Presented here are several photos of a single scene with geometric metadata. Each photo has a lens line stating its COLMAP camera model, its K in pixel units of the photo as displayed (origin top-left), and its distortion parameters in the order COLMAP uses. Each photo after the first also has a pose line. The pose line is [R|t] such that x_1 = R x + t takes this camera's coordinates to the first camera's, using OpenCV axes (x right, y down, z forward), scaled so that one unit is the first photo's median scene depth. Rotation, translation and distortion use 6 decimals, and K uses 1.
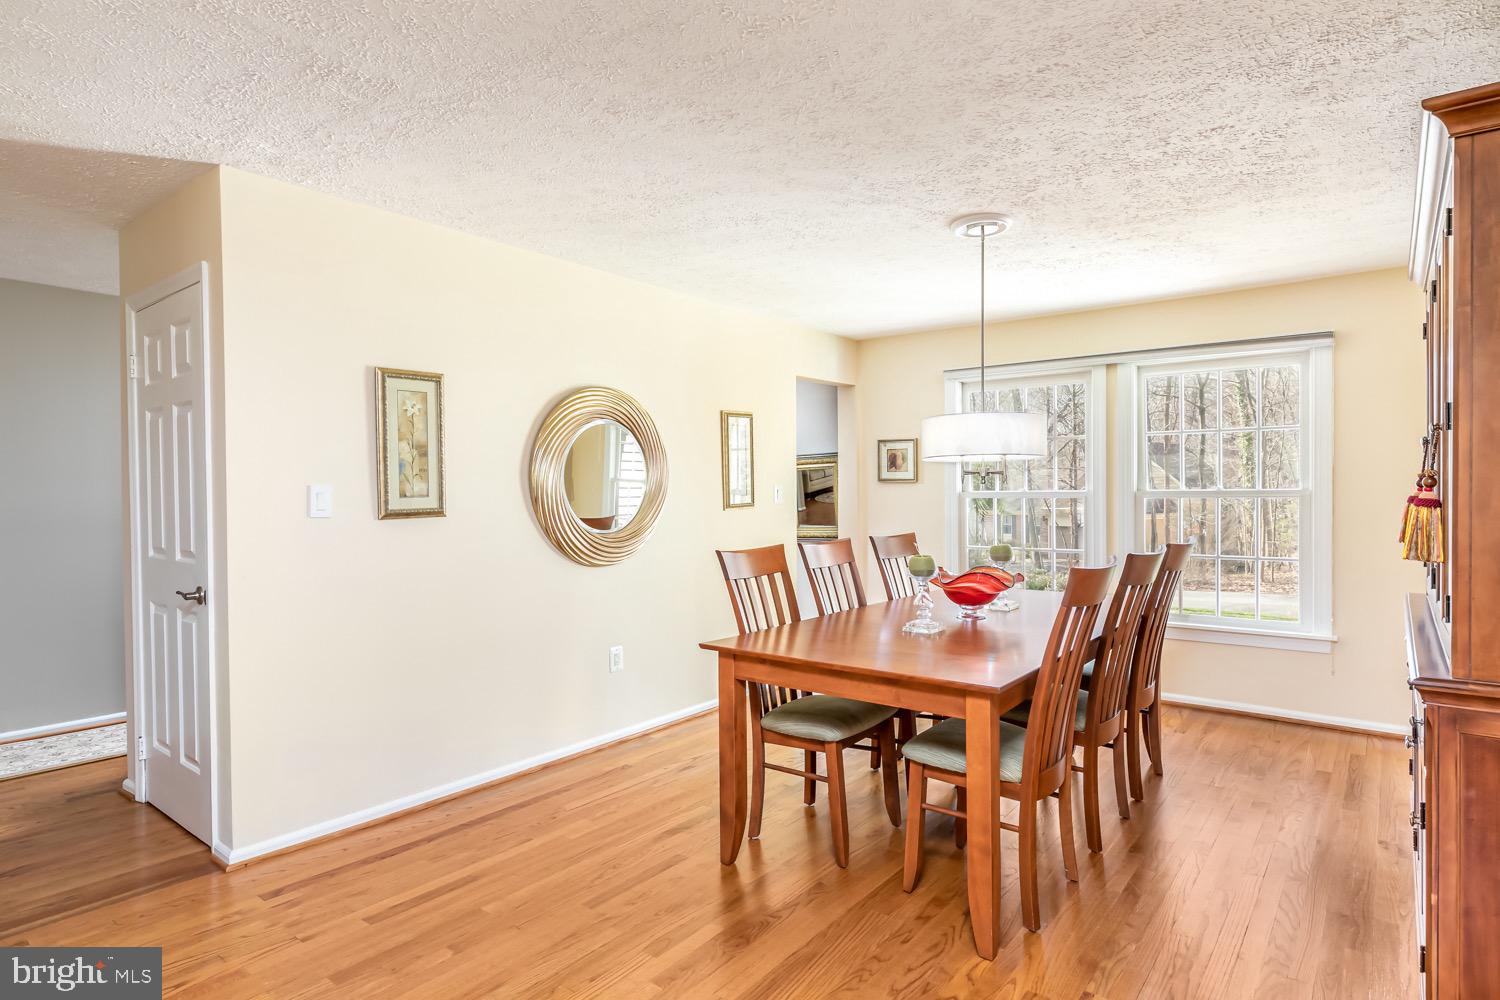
lens RADIAL K [[796.2, 0, 750.0], [0, 796.2, 500.0], [0, 0, 1]] dist [0.001689, 0.000224]
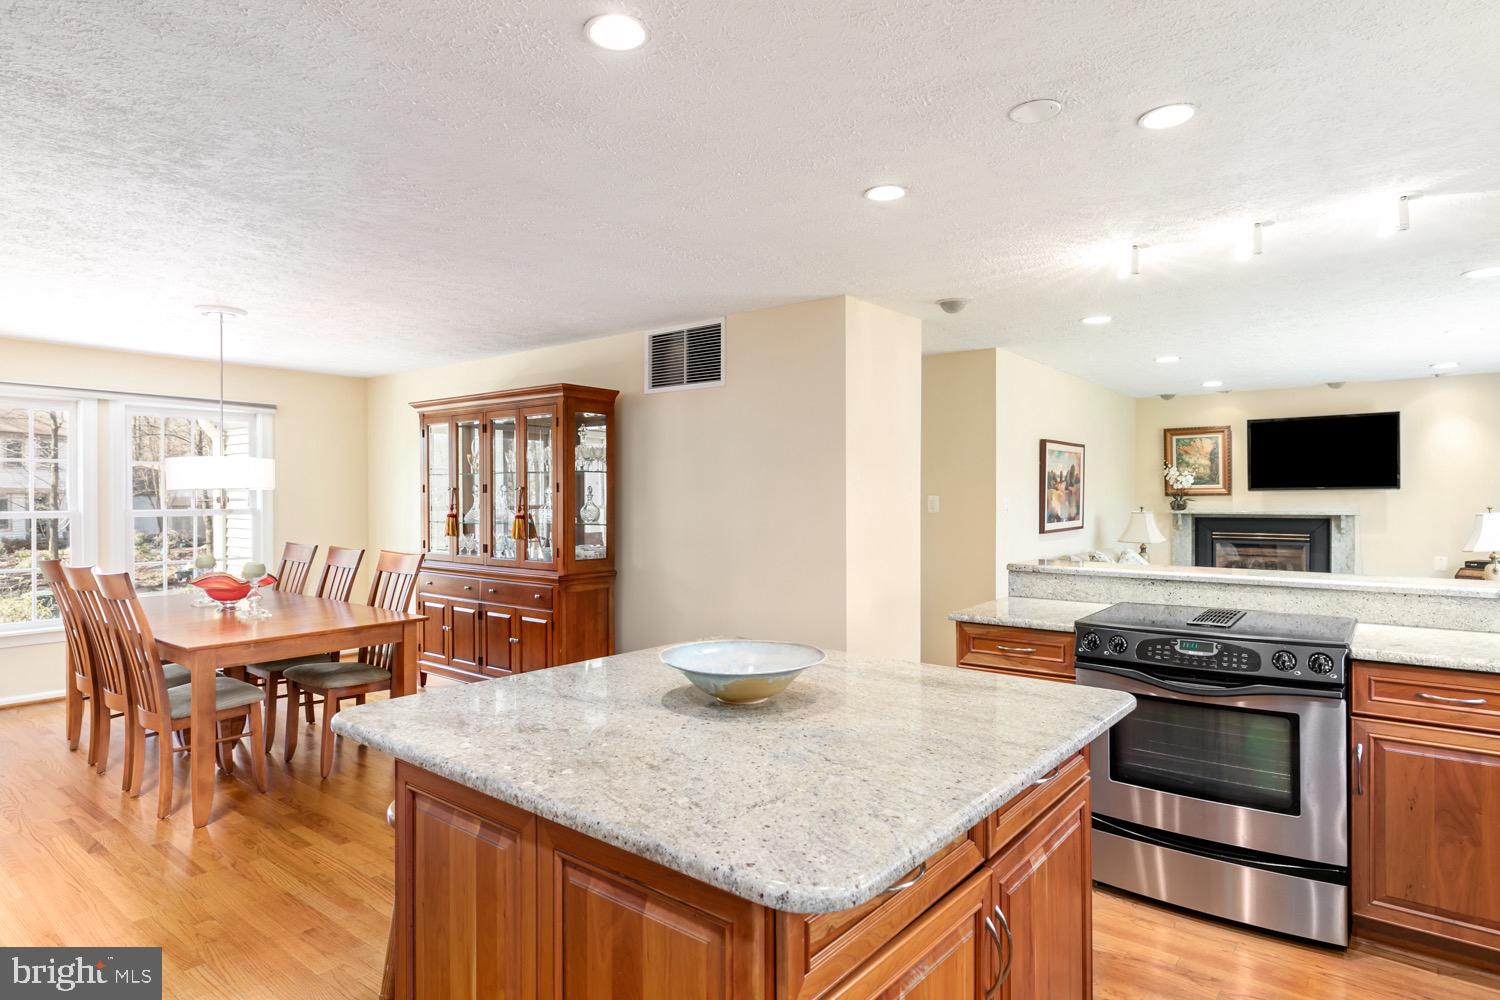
lens RADIAL K [[796.2, 0, 750.0], [0, 796.2, 500.0], [0, 0, 1]] dist [0.001689, 0.000224]
pose [[-0.011505, 0.000818, 0.999933, -1.161393], [0.014376, 0.999896, -0.000653, -0.023825], [-0.999830, 0.014368, -0.011515, 0.164446]]
